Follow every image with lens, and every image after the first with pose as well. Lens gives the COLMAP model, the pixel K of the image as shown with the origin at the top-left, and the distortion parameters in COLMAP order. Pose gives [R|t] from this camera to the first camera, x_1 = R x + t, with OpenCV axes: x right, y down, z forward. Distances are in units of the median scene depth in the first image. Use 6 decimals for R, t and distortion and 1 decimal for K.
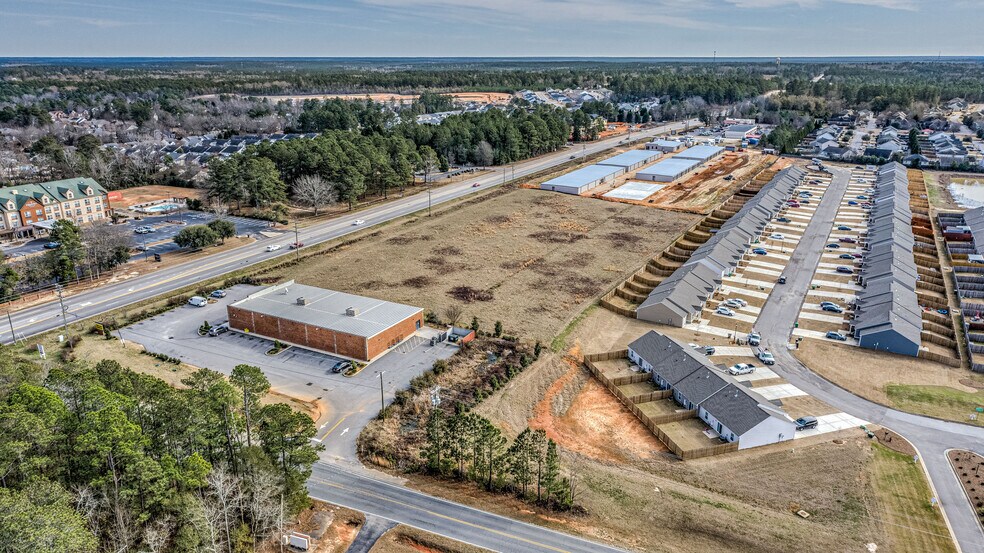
lens RADIAL K [[663.7, 0, 489.3], [0, 663.7, 276.2], [0, 0, 1]] dist [-0.006416, 0.015012]
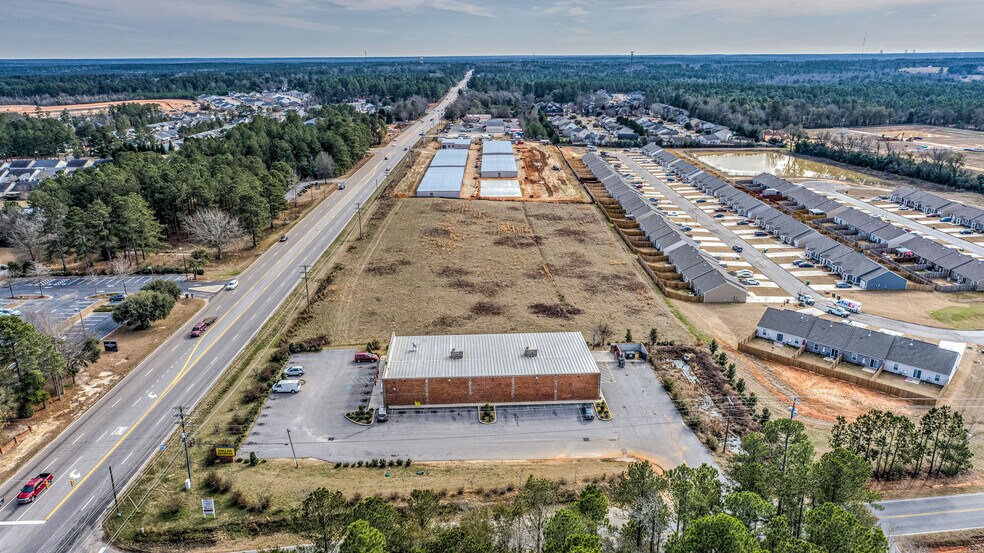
lens RADIAL K [[663.7, 0, 490.0], [0, 663.7, 277.9], [0, 0, 1]] dist [-0.006416, 0.015012]
pose [[0.864122, -0.165894, 0.475156, -0.534870], [0.165187, 0.985298, 0.043593, -0.072433], [-0.475402, 0.040820, 0.878821, 0.209579]]
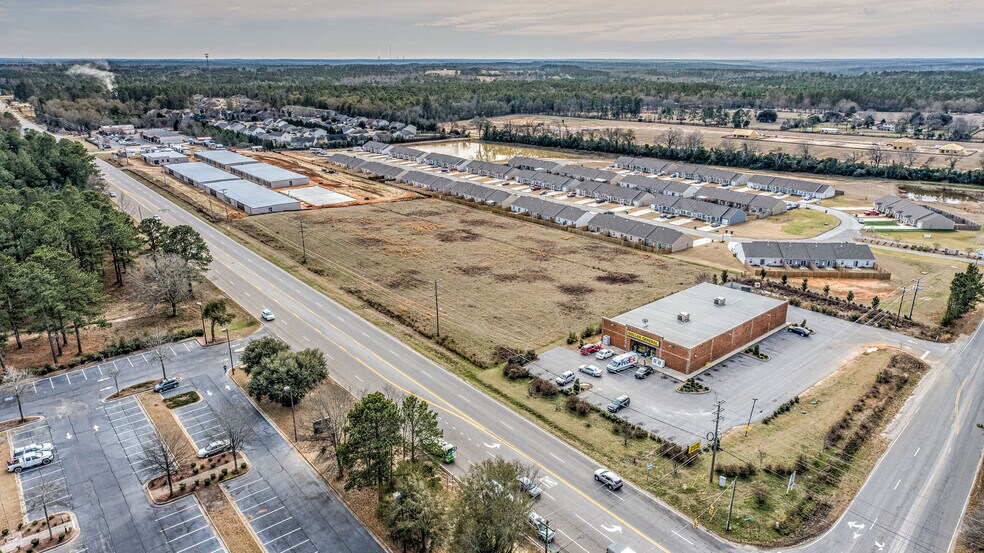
lens RADIAL K [[663.7, 0, 489.0], [0, 663.7, 280.5], [0, 0, 1]] dist [-0.006416, 0.015012]
pose [[0.366260, -0.298359, 0.881383, -0.995196], [0.297297, 0.935076, 0.192993, -0.224870], [-0.881741, 0.191347, 0.431183, 0.713619]]
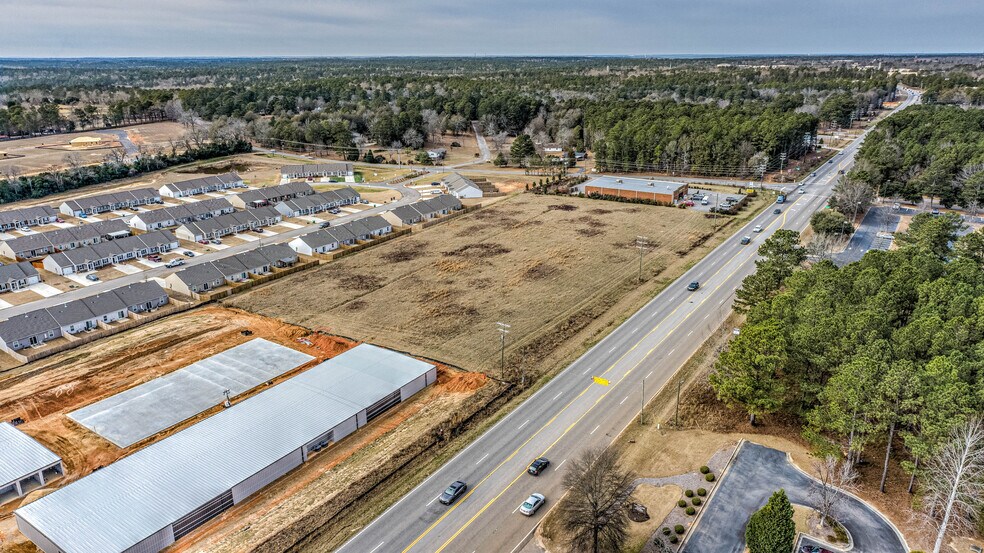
lens RADIAL K [[663.7, 0, 488.4], [0, 663.7, 270.3], [0, 0, 1]] dist [-0.006416, 0.015012]
pose [[-0.997321, -0.018838, 0.070689, 0.030847], [0.027074, 0.802628, 0.595865, -0.757855], [-0.067962, 0.596182, -0.799967, 2.271190]]
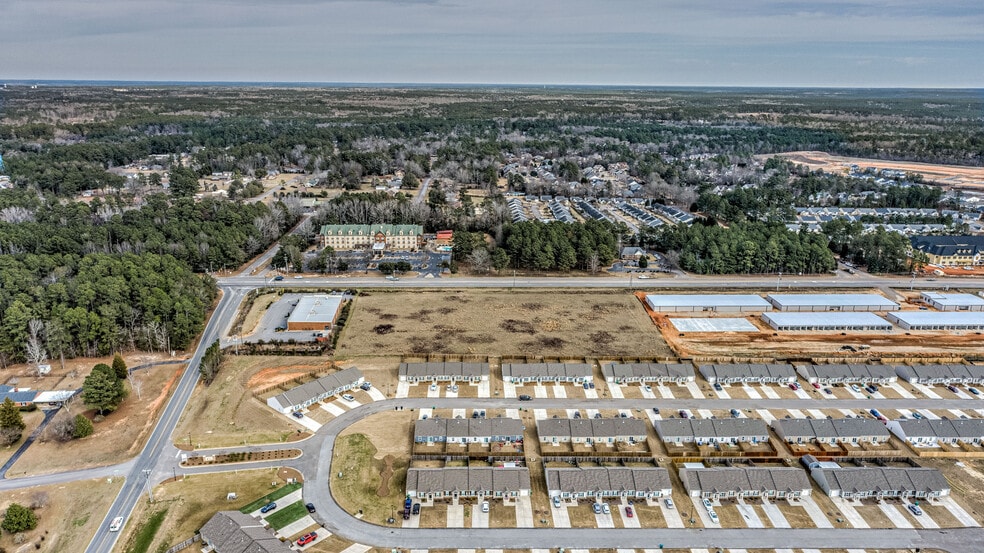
lens RADIAL K [[663.7, 0, 492.4], [0, 663.7, 281.7], [0, 0, 1]] dist [-0.006416, 0.015012]
pose [[0.529193, 0.251054, -0.810510, 1.586695], [-0.277851, 0.953832, 0.114035, -0.391592], [0.801719, 0.164854, 0.574517, 0.140359]]
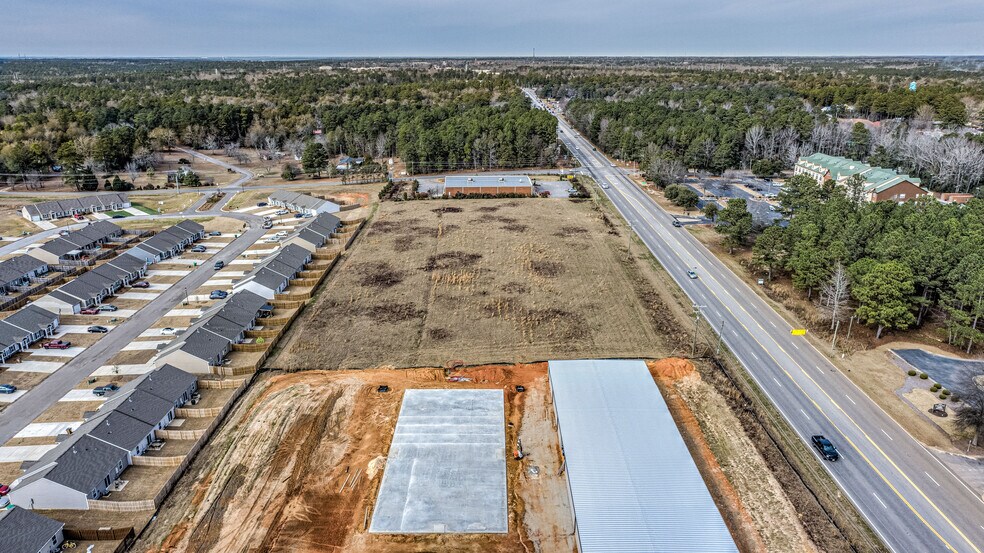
lens RADIAL K [[663.7, 0, 489.2], [0, 663.7, 275.0], [0, 0, 1]] dist [-0.006416, 0.015012]
pose [[-0.866989, 0.157480, -0.472789, 0.628647], [-0.158174, 0.812726, 0.560765, -0.717541], [0.472557, 0.560960, -0.679715, 2.133011]]
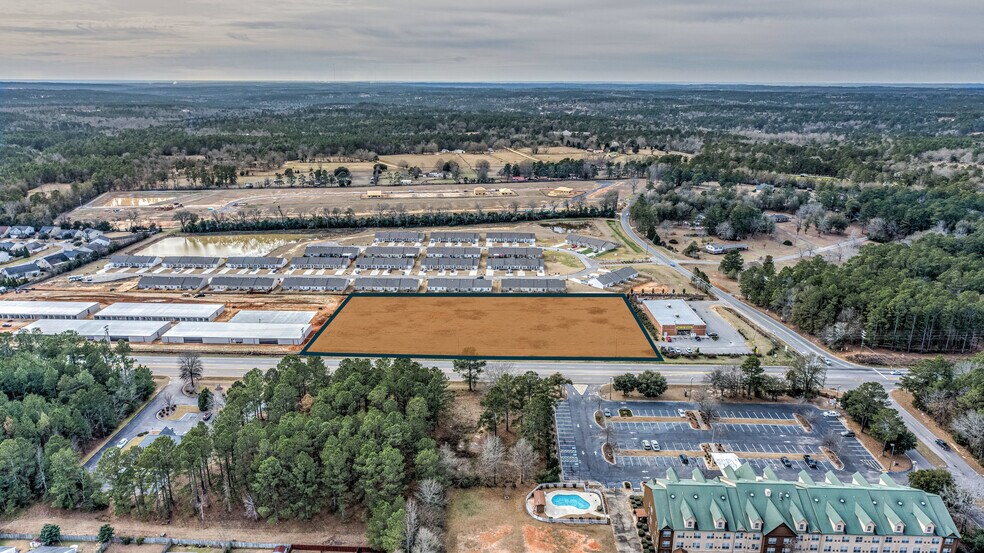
lens RADIAL K [[663.7, 0, 496.0], [0, 663.7, 276.9], [0, 0, 1]] dist [-0.006416, 0.015012]
pose [[-0.479494, -0.253819, 0.840036, -1.510471], [0.274634, 0.865768, 0.418355, -0.962245], [-0.833463, 0.431302, -0.345424, 1.858132]]
